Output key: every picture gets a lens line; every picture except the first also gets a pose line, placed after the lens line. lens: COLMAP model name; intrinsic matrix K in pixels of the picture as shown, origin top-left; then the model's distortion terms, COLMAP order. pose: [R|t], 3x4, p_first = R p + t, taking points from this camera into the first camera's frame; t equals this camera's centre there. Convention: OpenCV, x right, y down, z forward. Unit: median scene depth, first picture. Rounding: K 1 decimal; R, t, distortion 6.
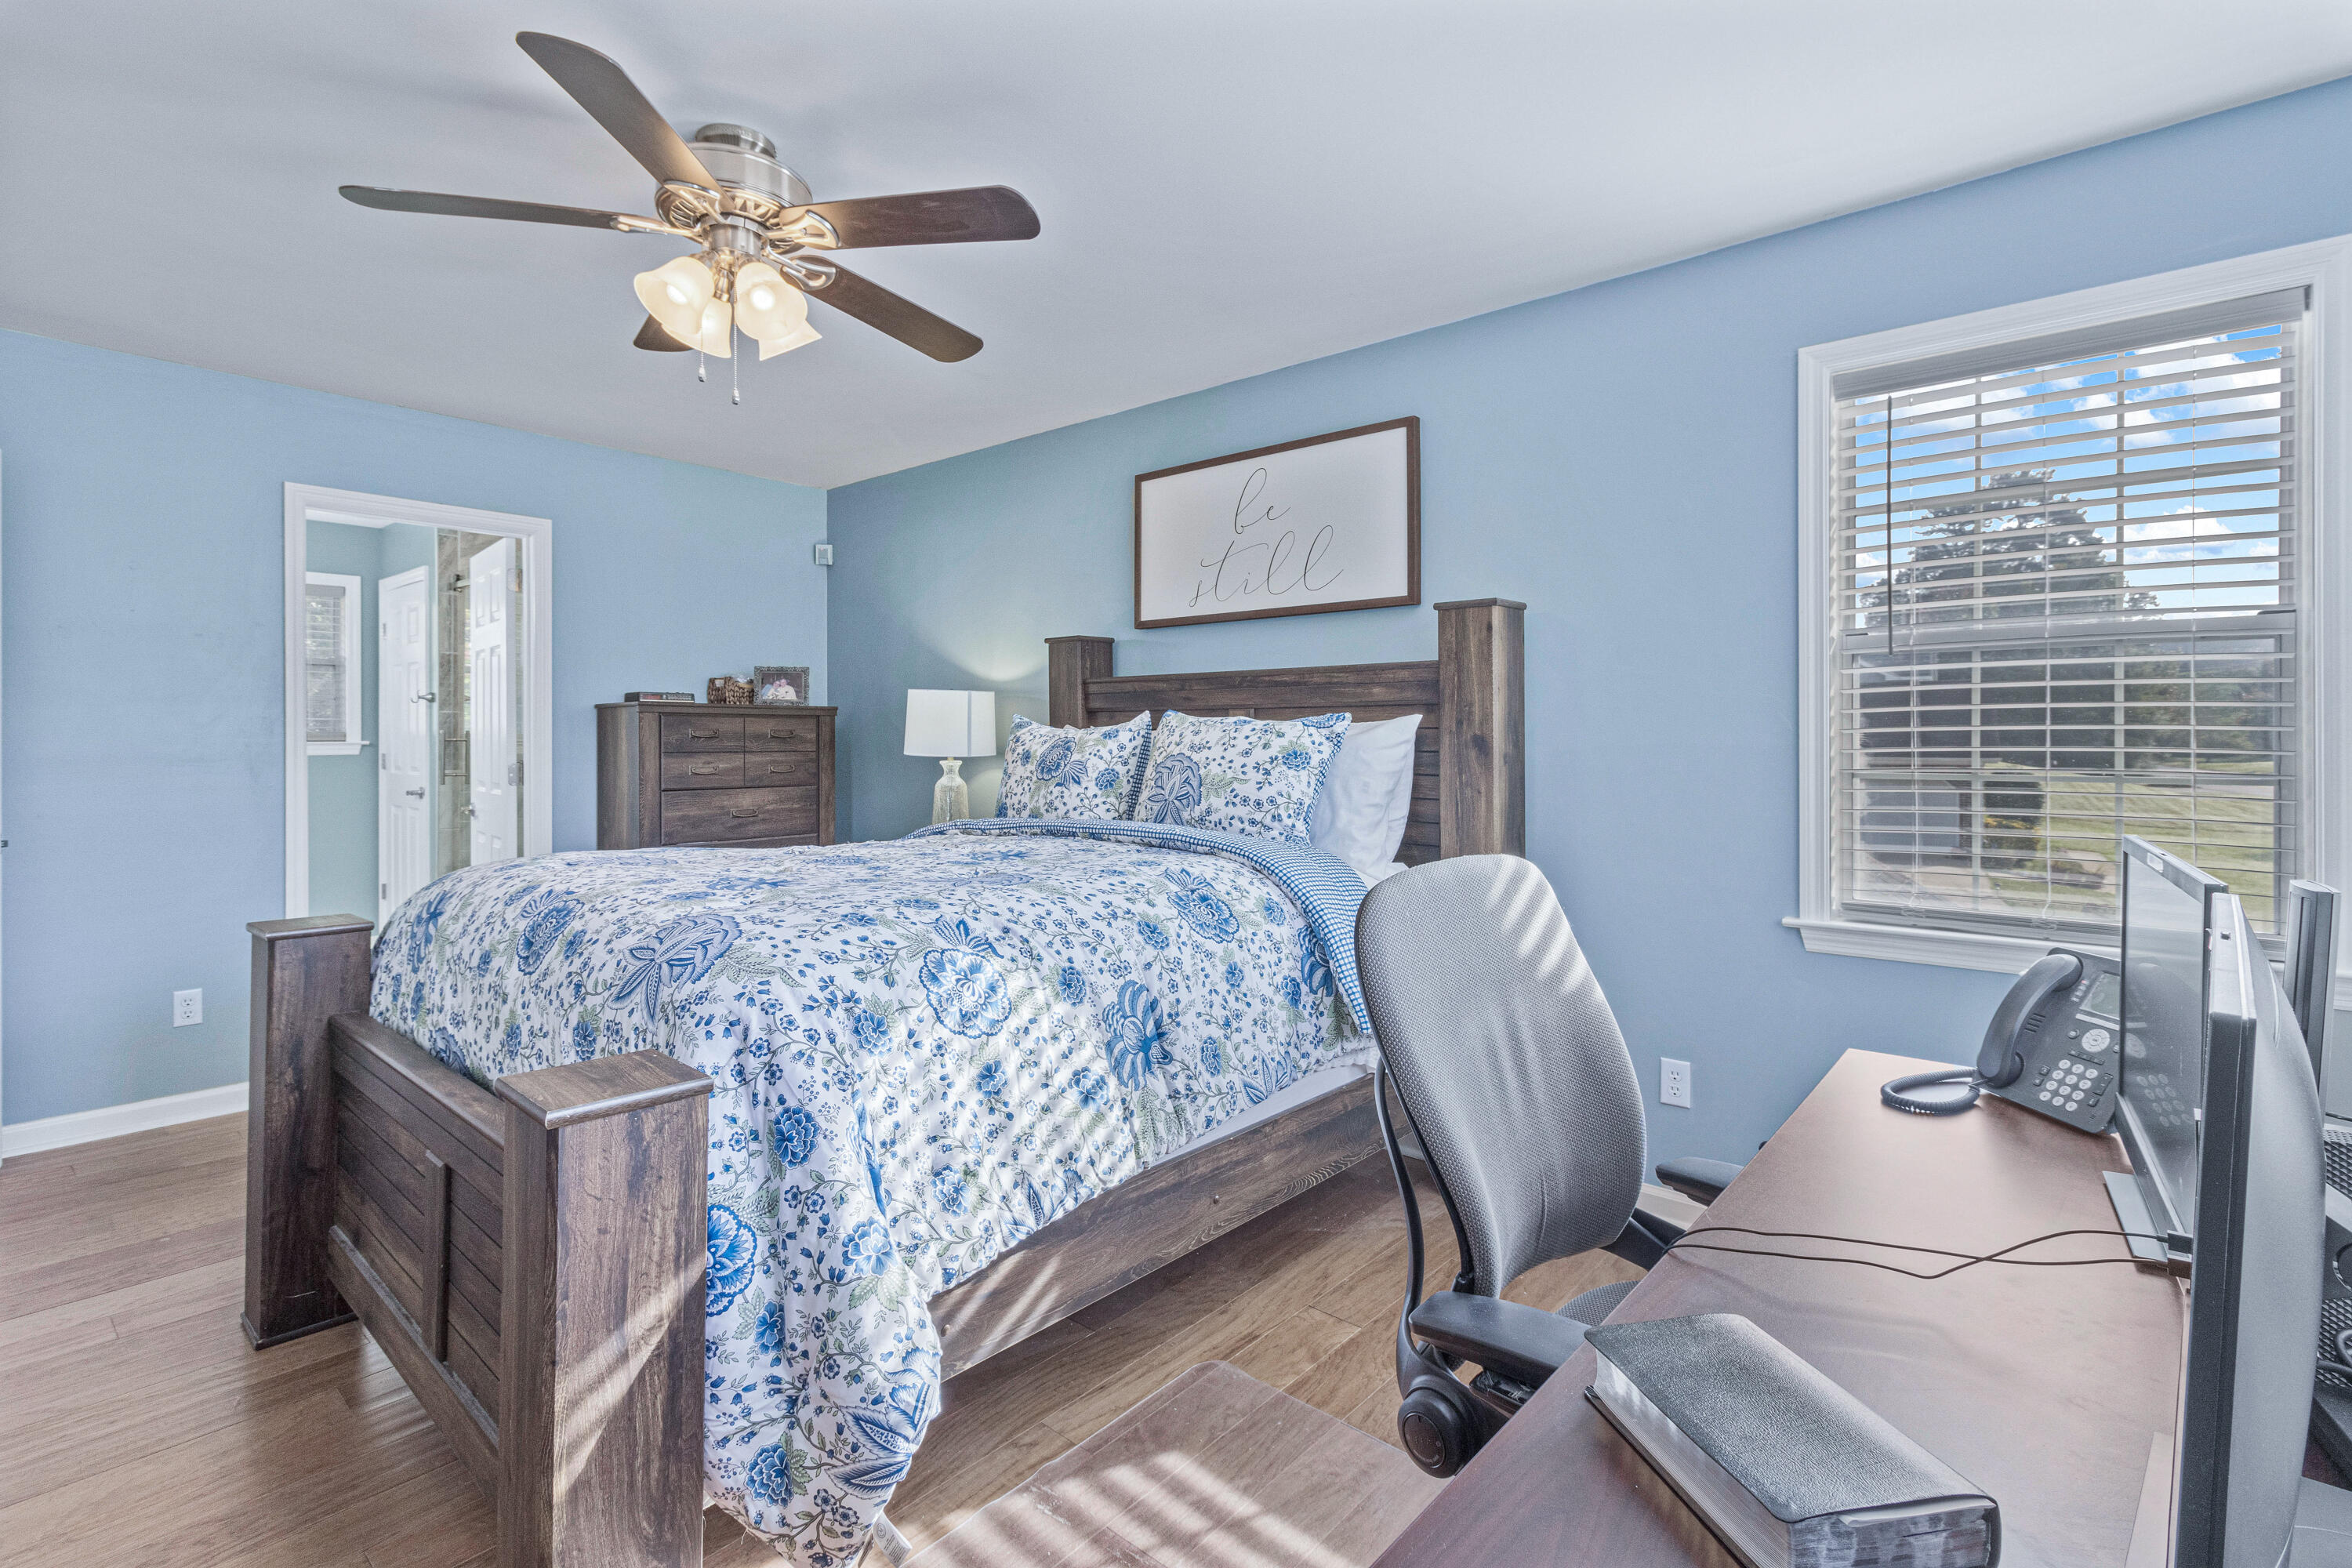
lens RADIAL K [[1094.9, 0, 1174.7], [0, 1094.9, 759.7], [0, 0, 1]] dist [0.002588, 0.000236]
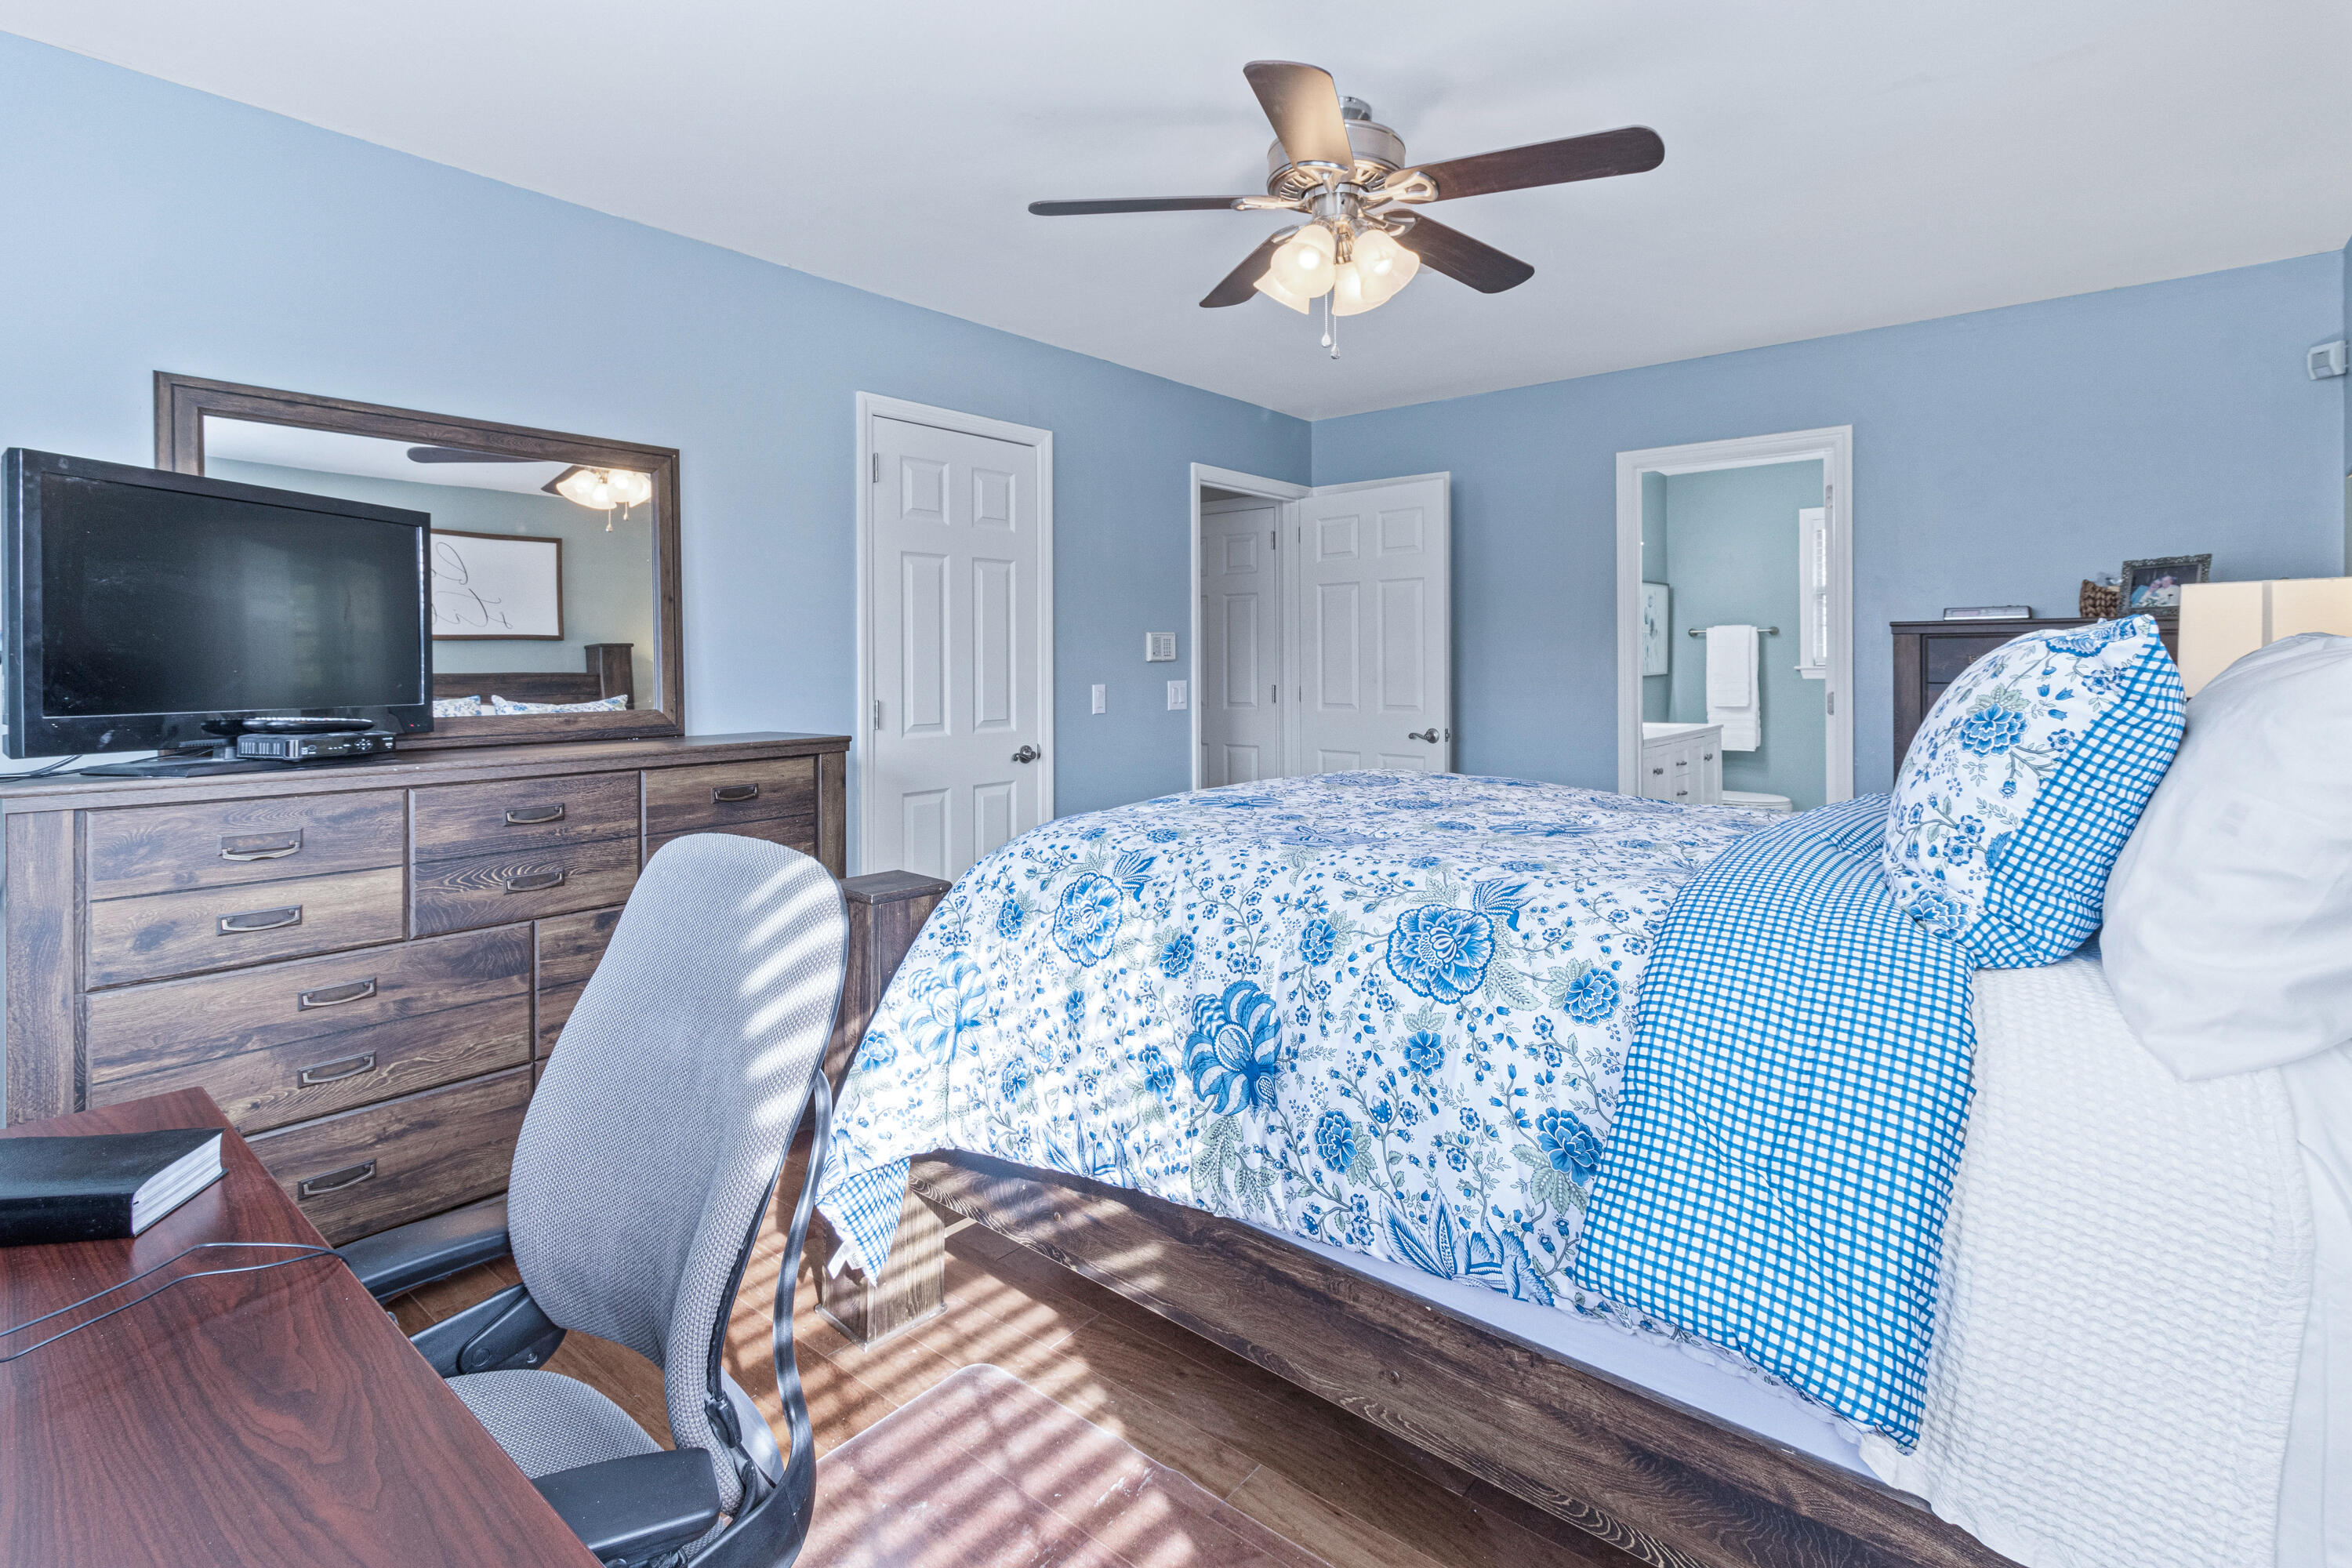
lens RADIAL K [[1110.8, 0, 1164.6], [0, 1110.8, 703.1], [0, 0, 1]] dist [0.008377, 0.000256]
pose [[0.029850, 0.035613, -0.998920, 0.728483], [-0.018971, 0.999205, 0.035056, -0.026115], [0.999374, 0.017904, 0.030502, 0.879250]]
